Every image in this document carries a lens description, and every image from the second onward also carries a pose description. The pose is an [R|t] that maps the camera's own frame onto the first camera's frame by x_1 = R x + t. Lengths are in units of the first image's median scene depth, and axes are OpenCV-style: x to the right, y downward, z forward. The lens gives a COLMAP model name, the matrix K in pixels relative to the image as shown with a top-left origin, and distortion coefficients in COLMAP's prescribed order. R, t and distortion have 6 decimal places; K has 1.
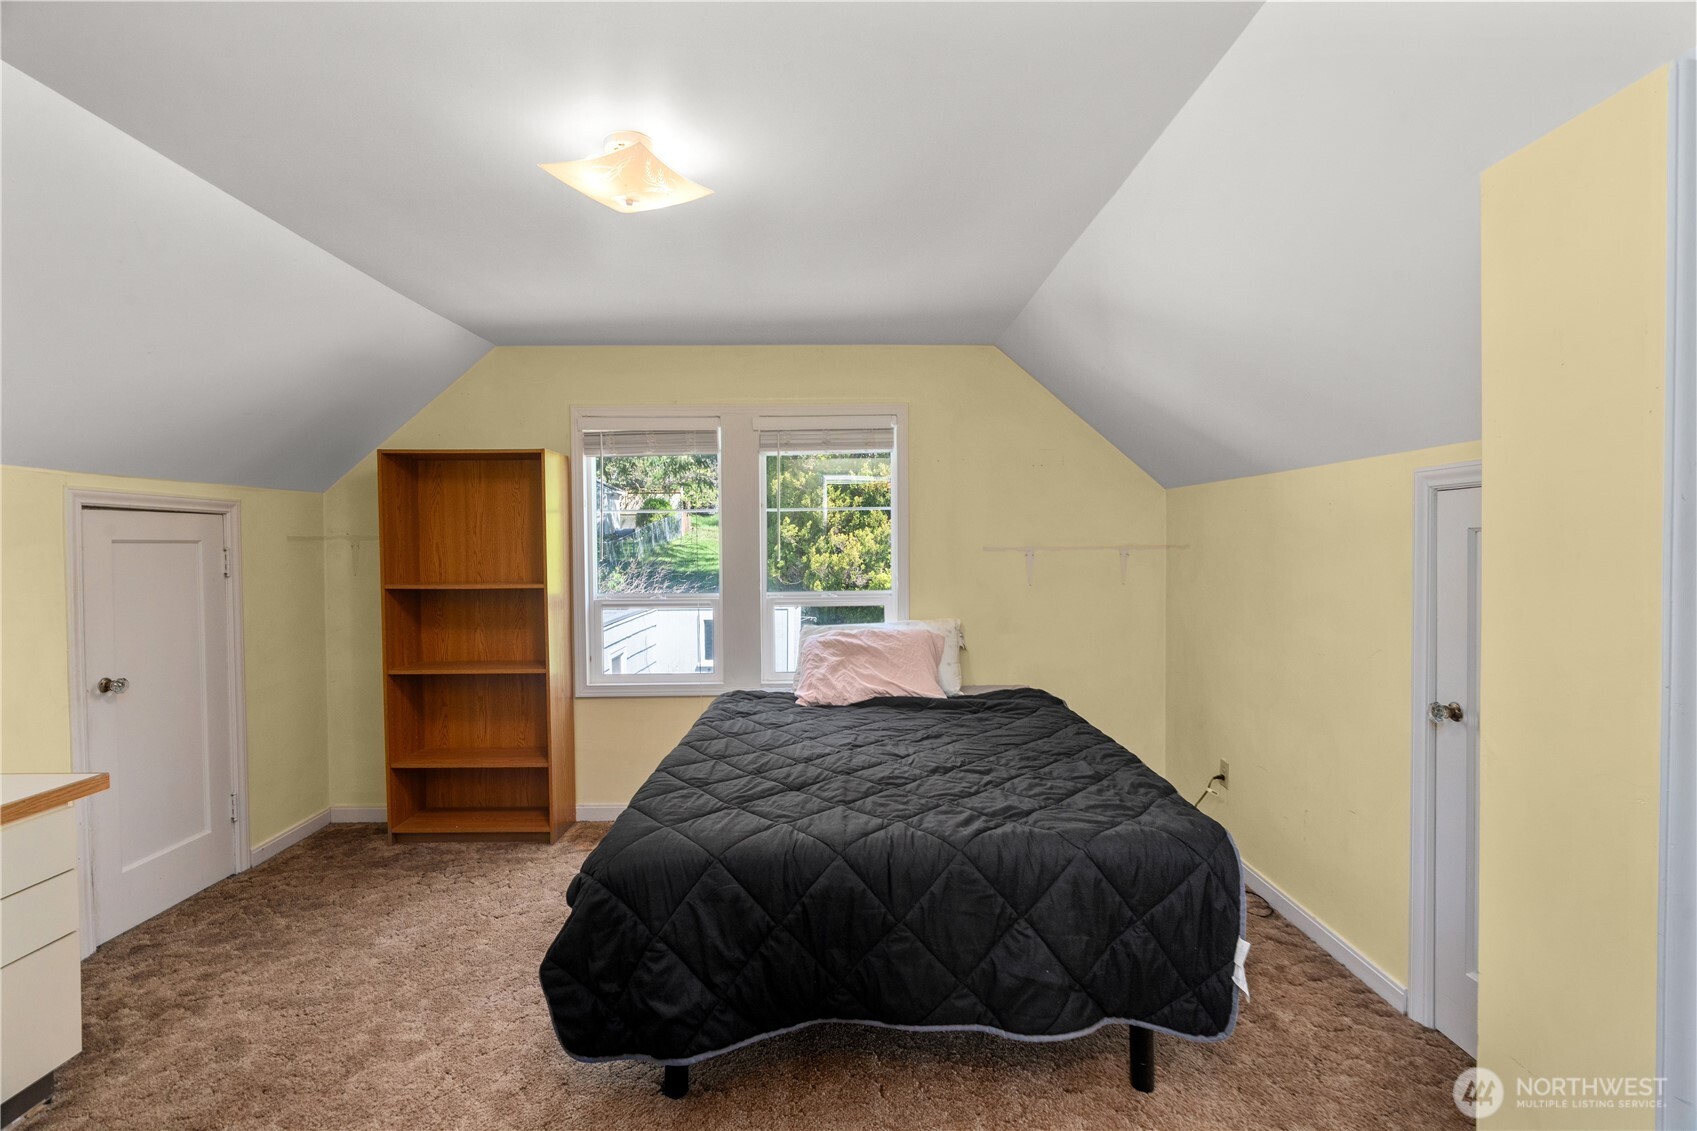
lens RADIAL K [[767.9, 0, 846.6], [0, 767.9, 561.5], [0, 0, 1]] dist [-0.003573, 0.000249]
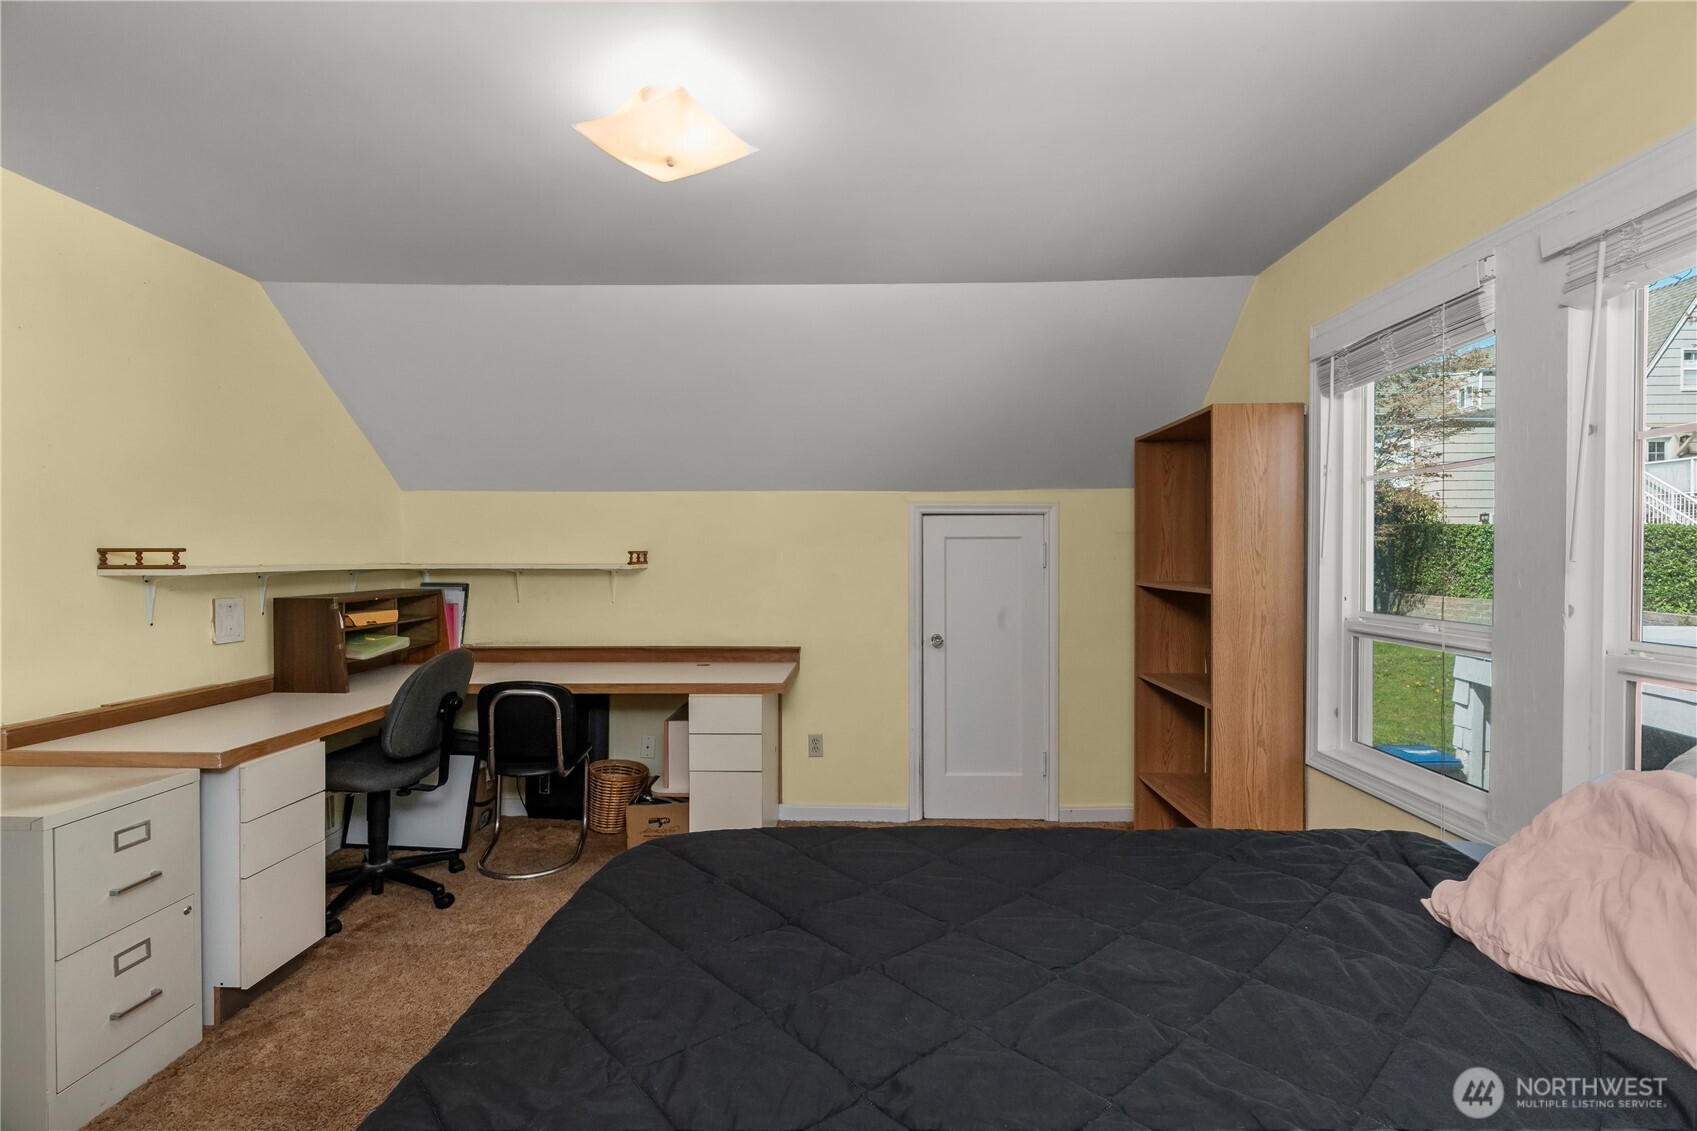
lens RADIAL K [[767.9, 0, 847.7], [0, 767.9, 565.1], [0, 0, 1]] dist [-0.003573, 0.000249]
pose [[-0.053330, 0.019839, -0.998380, 0.386146], [-0.015831, 0.999660, 0.020710, -0.002852], [0.998451, 0.016910, -0.052998, 0.750912]]
